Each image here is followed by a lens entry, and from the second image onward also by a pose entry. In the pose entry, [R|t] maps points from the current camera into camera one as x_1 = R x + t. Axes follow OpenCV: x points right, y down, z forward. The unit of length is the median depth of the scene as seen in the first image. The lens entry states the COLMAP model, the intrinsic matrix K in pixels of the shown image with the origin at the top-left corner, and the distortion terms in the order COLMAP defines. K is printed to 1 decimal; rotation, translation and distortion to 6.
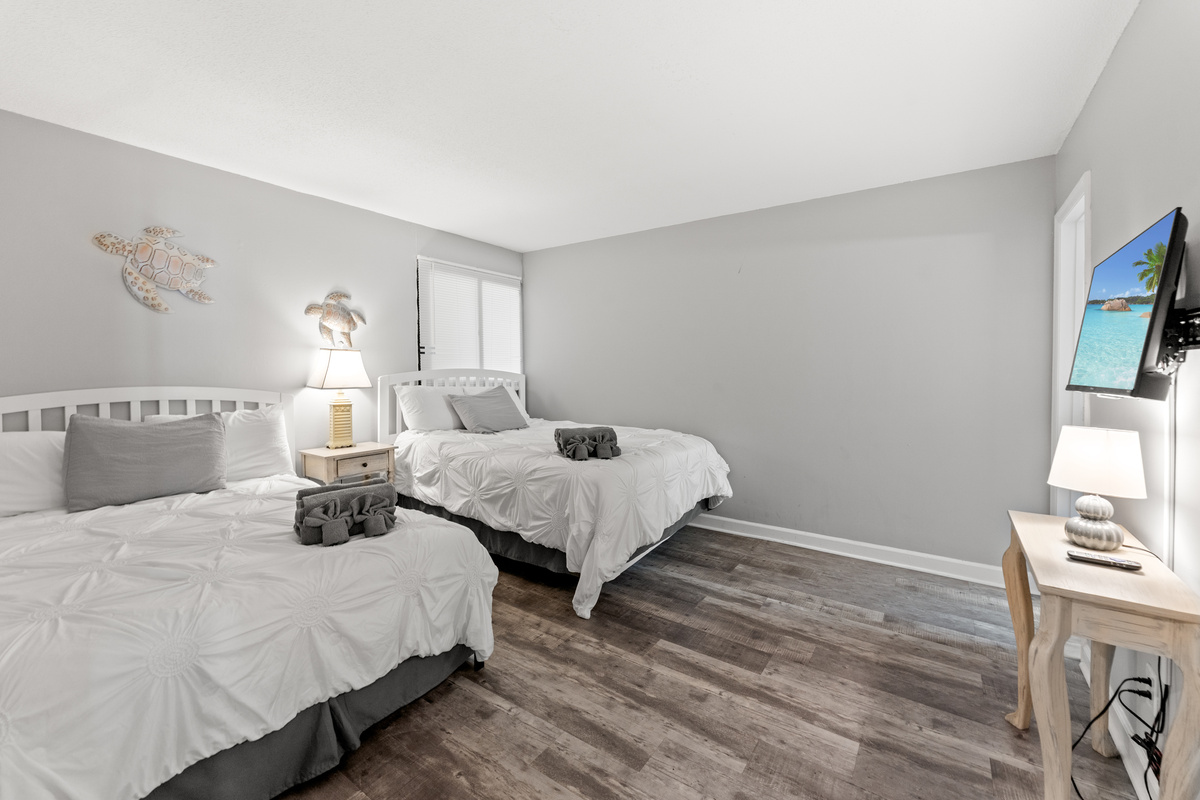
lens RADIAL K [[481.6, 0, 617.1], [0, 481.6, 373.3], [0, 0, 1]] dist [0.000041, 0.000024]
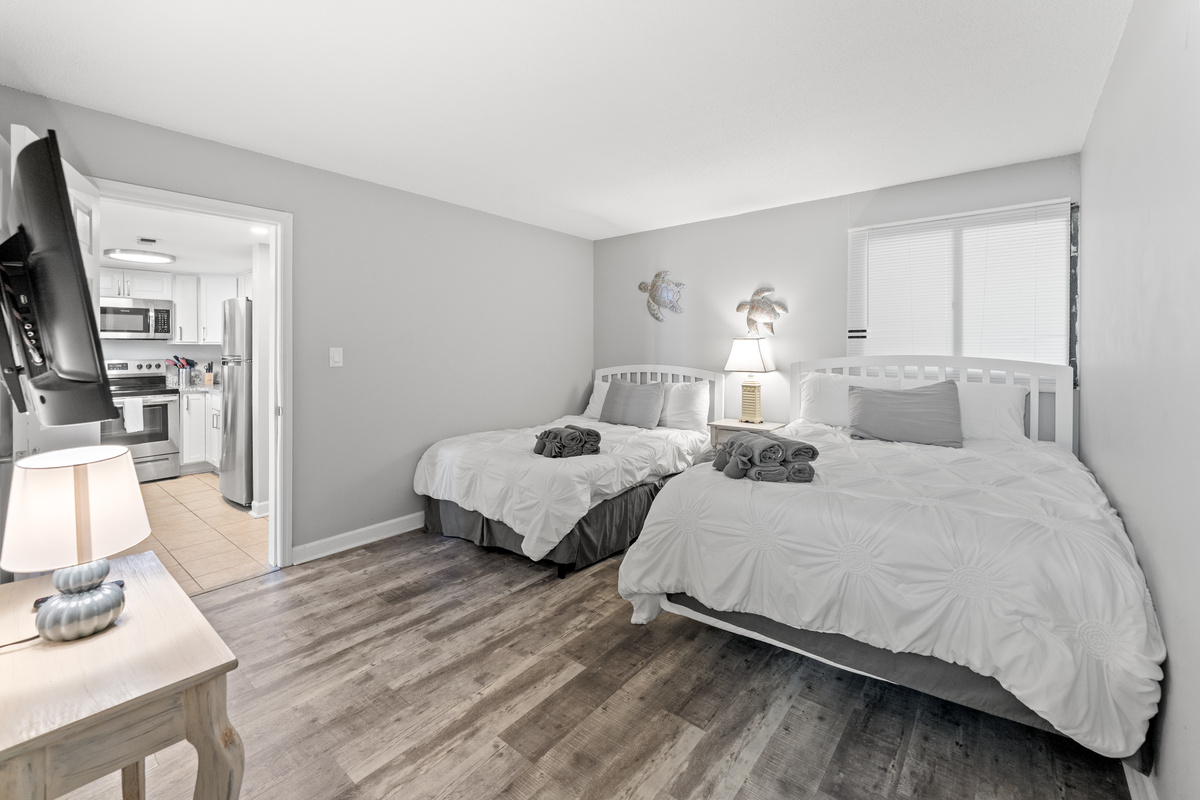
lens RADIAL K [[505.5, 0, 596.6], [0, 505.5, 346.0], [0, 0, 1]] dist [-0.002508, -0.000308]
pose [[-0.090991, -0.010962, -0.995791, 0.883831], [-0.010168, 0.999898, -0.010078, -0.018872], [0.995800, 0.009209, -0.091093, 0.963016]]
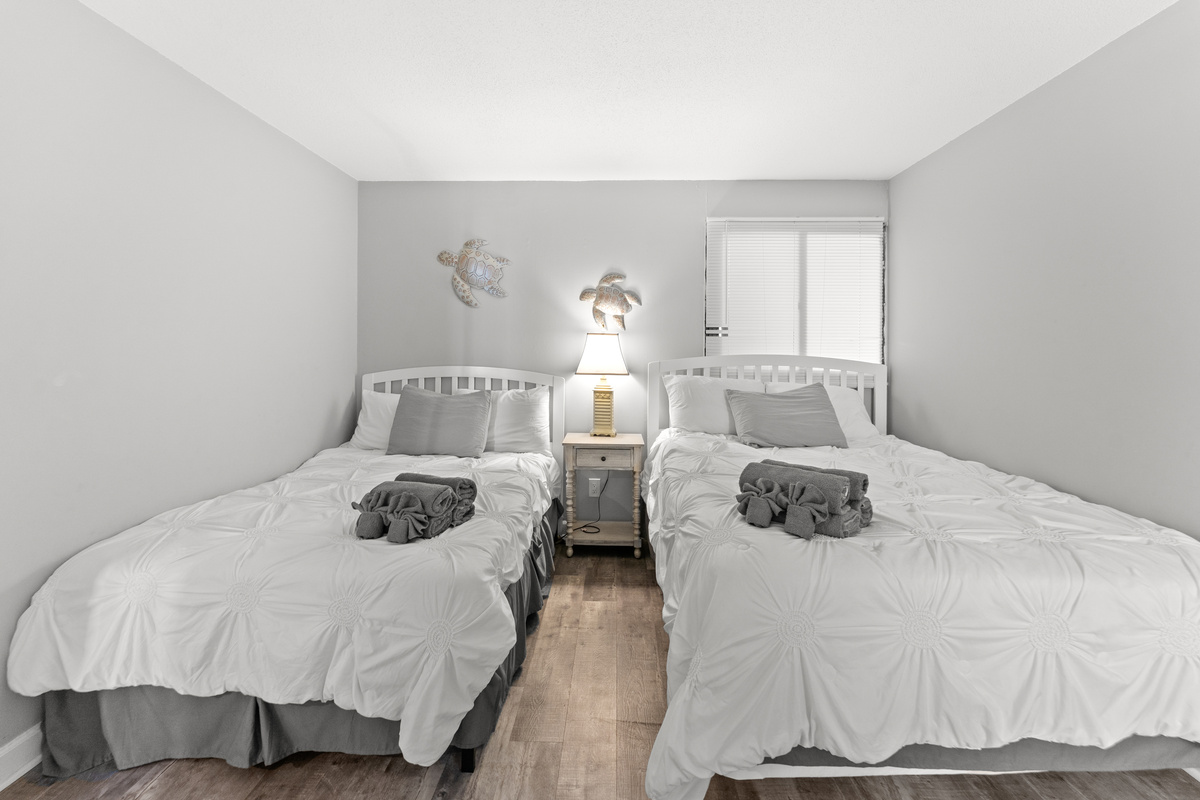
lens RADIAL K [[510.2, 0, 600.2], [0, 510.2, 351.1], [0, 0, 1]] dist [-0.002669, 0.000017]
pose [[0.530799, 0.008889, -0.847451, 0.367878], [-0.017075, 0.999854, -0.000207, -0.018227], [0.847326, 0.014580, 0.530873, 0.591645]]
